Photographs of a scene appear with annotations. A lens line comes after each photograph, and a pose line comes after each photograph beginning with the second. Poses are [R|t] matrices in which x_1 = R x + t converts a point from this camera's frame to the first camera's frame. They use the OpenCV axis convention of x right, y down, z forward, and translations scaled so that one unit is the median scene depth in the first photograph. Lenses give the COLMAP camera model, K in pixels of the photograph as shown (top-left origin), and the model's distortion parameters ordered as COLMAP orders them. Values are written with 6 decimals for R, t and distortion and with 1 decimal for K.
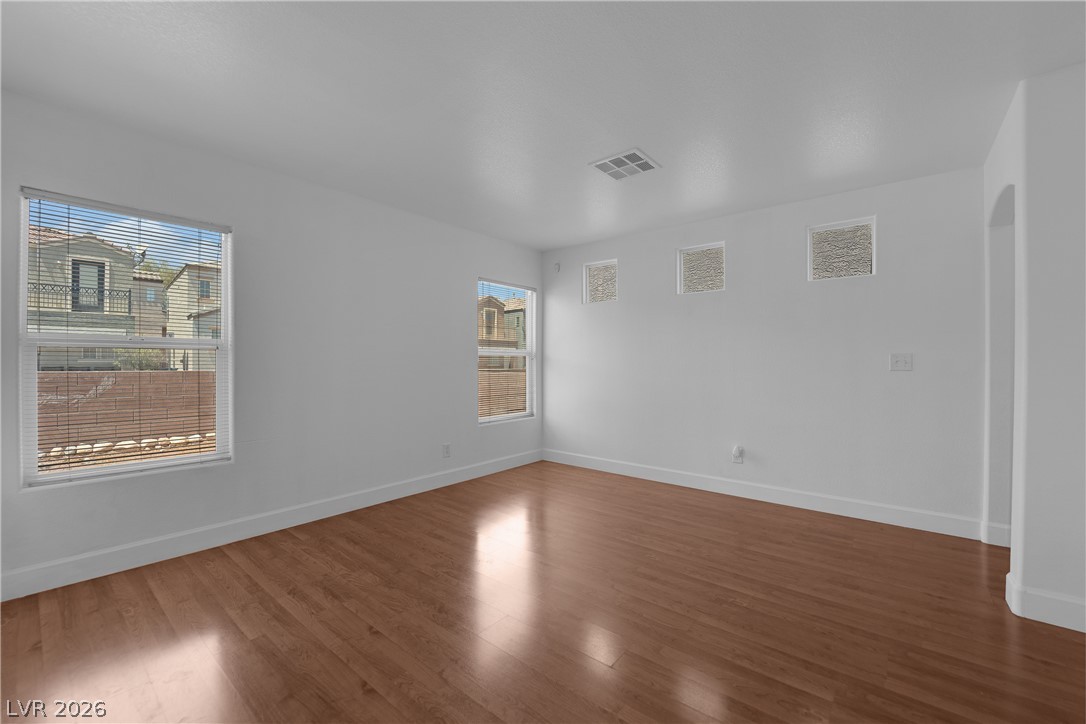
lens RADIAL K [[438.0, 0, 537.9], [0, 438.0, 363.8], [0, 0, 1]] dist [-0.018888, 0.000924]
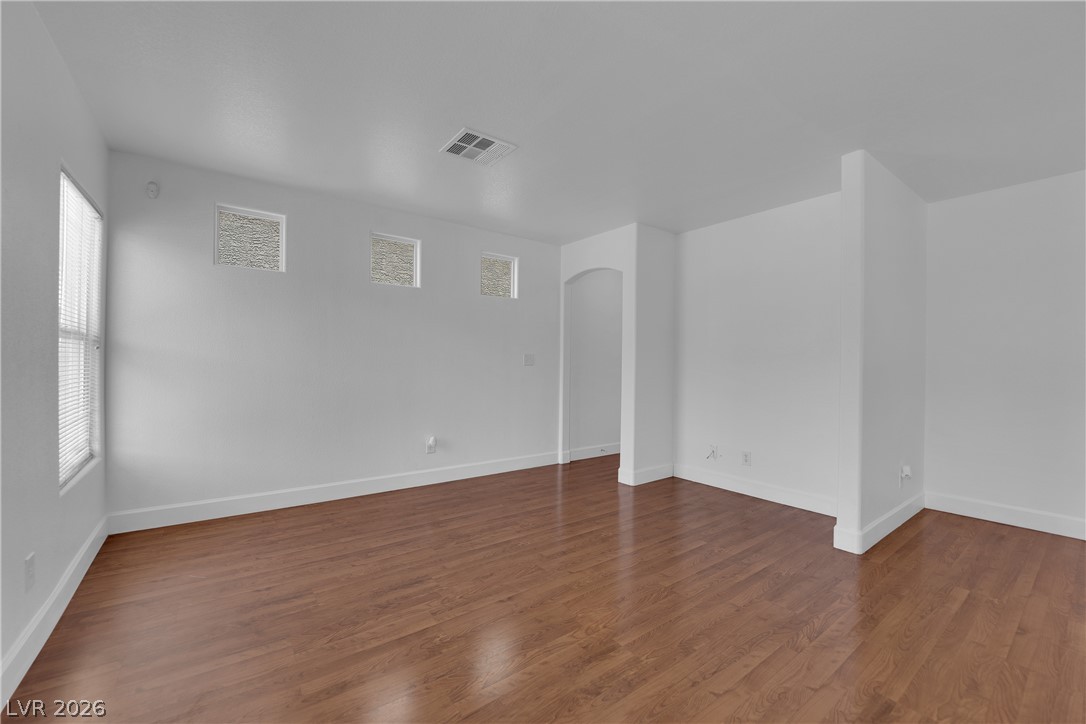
lens RADIAL K [[438.0, 0, 538.7], [0, 438.0, 359.6], [0, 0, 1]] dist [-0.018888, 0.000924]
pose [[0.237088, 0.004065, 0.971480, -0.681467], [-0.009112, 0.999957, -0.001960, -0.000993], [-0.971446, -0.008388, 0.237114, 0.646732]]
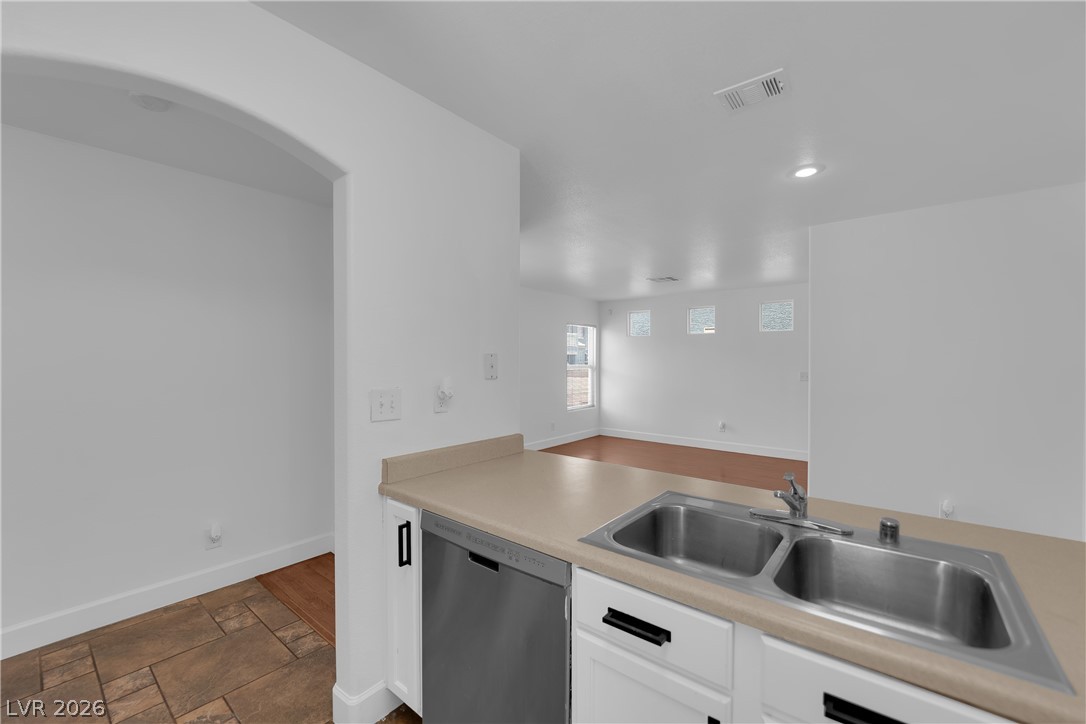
lens RADIAL K [[438.0, 0, 537.7], [0, 438.0, 366.0], [0, 0, 1]] dist [-0.018888, 0.000924]
pose [[0.999985, -0.001507, 0.005202, -0.389718], [0.001460, 0.999958, 0.009083, -0.074125], [-0.005215, -0.009076, 0.999945, -1.000480]]
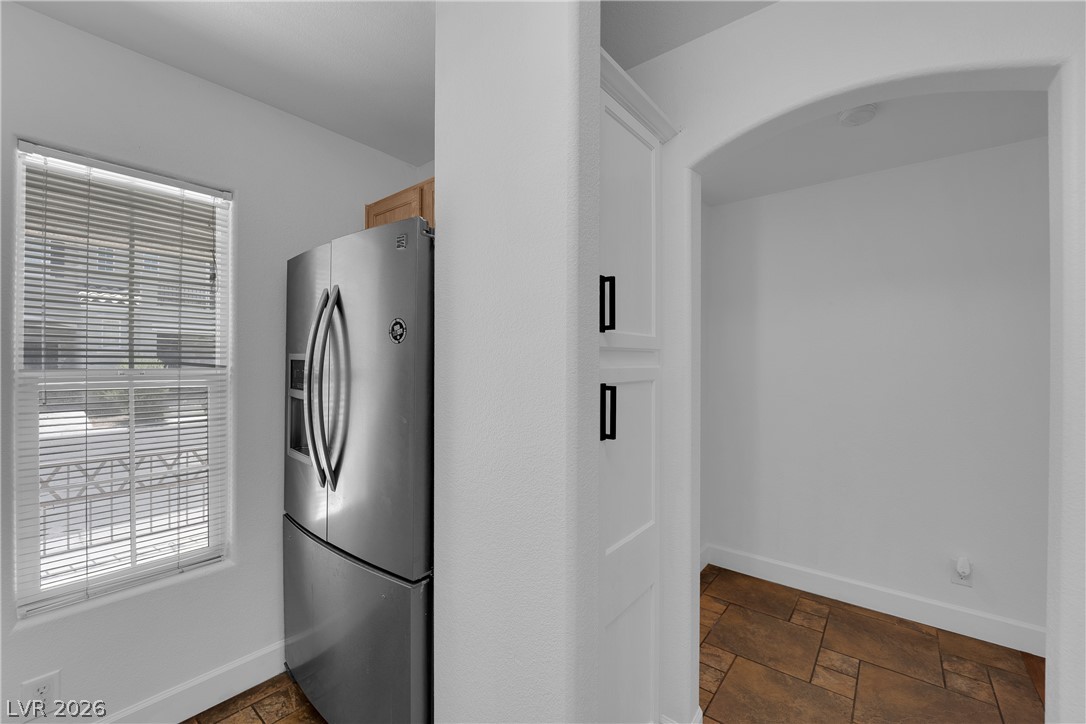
lens RADIAL K [[438.0, 0, 537.9], [0, 438.0, 363.0], [0, 0, 1]] dist [-0.018888, 0.000924]
pose [[0.007803, -0.004742, -0.999958, -0.301244], [-0.009014, 0.999948, -0.004812, -0.072686], [0.999929, 0.009051, 0.007760, -0.865496]]
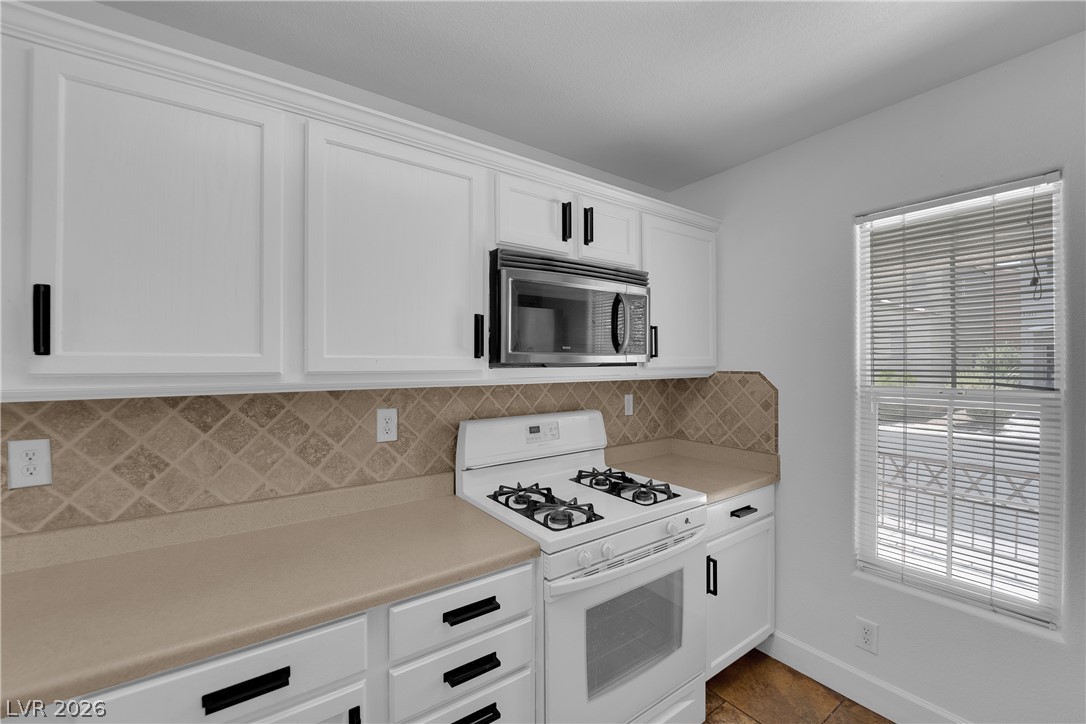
lens RADIAL K [[438.0, 0, 535.6], [0, 438.0, 364.4], [0, 0, 1]] dist [-0.018888, 0.000924]
pose [[-0.963924, -0.000441, 0.266179, -0.474183], [0.001466, 0.999975, 0.006966, -0.099278], [-0.266175, 0.007105, -0.963899, -0.684847]]
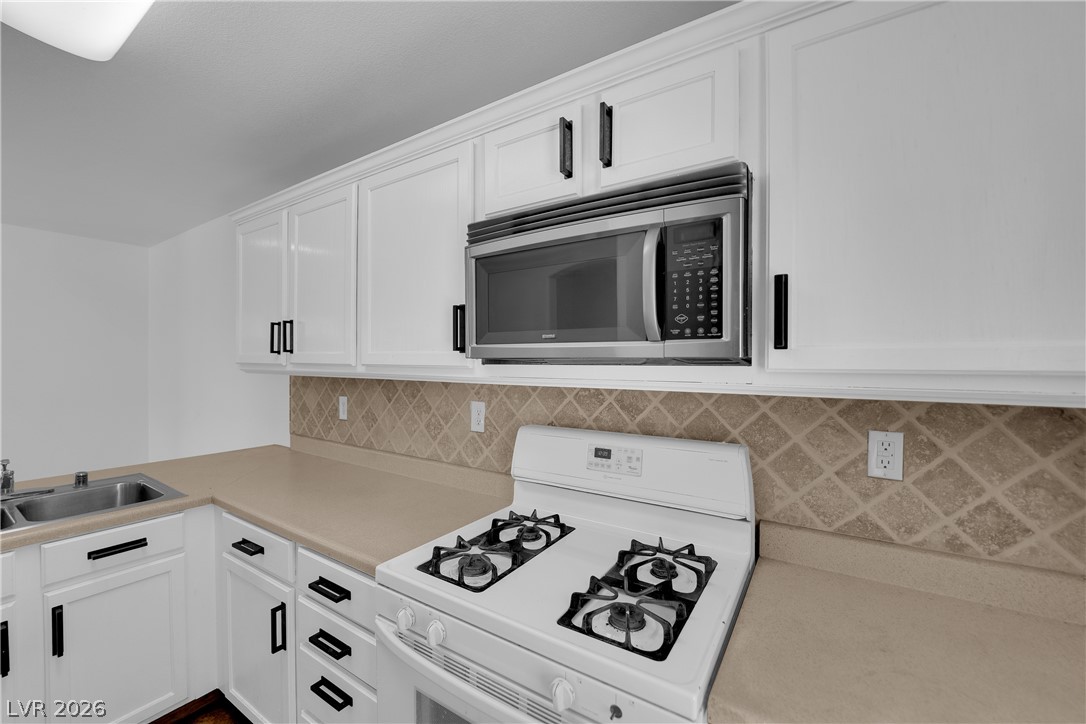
lens RADIAL K [[438.0, 0, 542.1], [0, 438.0, 363.3], [0, 0, 1]] dist [-0.018888, 0.000924]
pose [[-0.114964, -0.007646, 0.993340, -0.752432], [-0.003848, 0.999966, 0.007252, -0.095227], [-0.993362, -0.002988, -0.114990, -1.203202]]
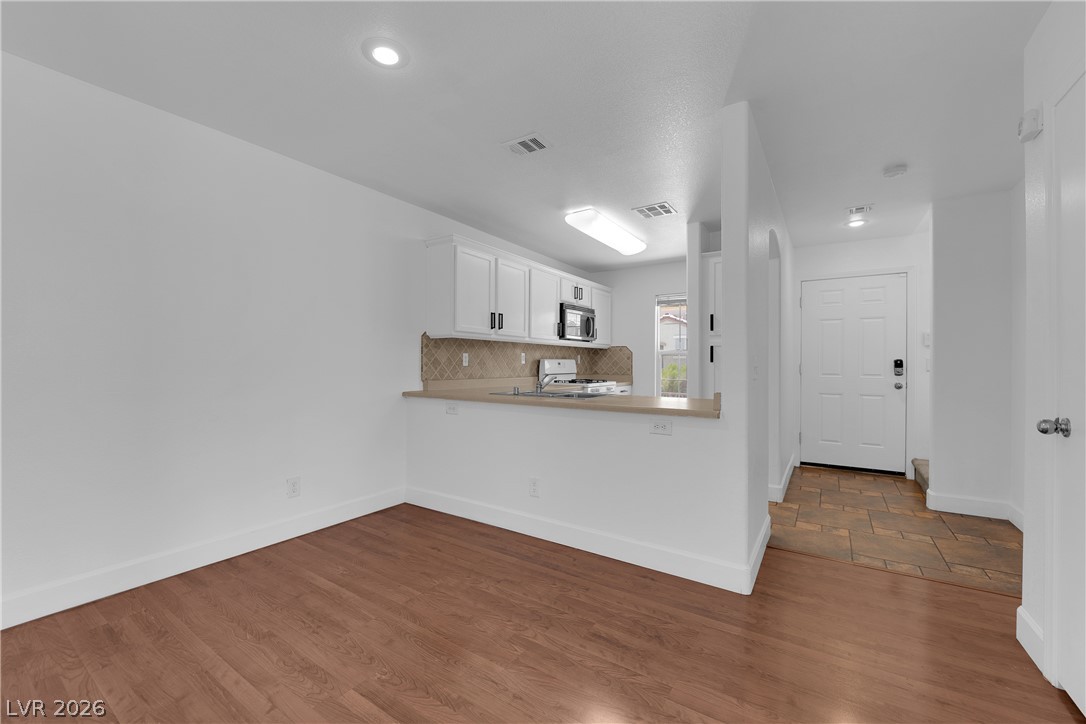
lens RADIAL K [[438.0, 0, 536.3], [0, 438.0, 362.9], [0, 0, 1]] dist [-0.018888, 0.000924]
pose [[-0.994958, -0.007690, -0.099999, -0.013836], [-0.007740, 0.999970, 0.000108, 0.001825], [0.099995, 0.000882, -0.994988, 0.516671]]
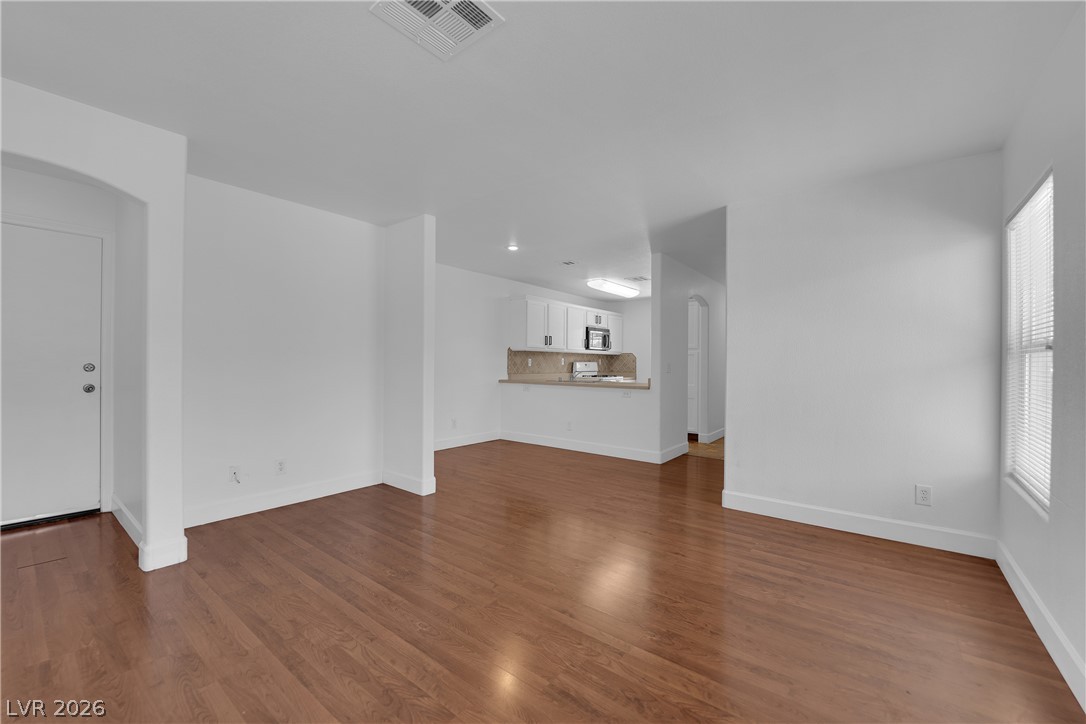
lens RADIAL K [[438.0, 0, 538.2], [0, 438.0, 367.6], [0, 0, 1]] dist [-0.018888, 0.000924]
pose [[-0.999743, -0.010177, -0.020261, 0.076991], [-0.010385, 0.999895, 0.010155, -0.003146], [0.020155, 0.010362, -0.999743, 1.561710]]
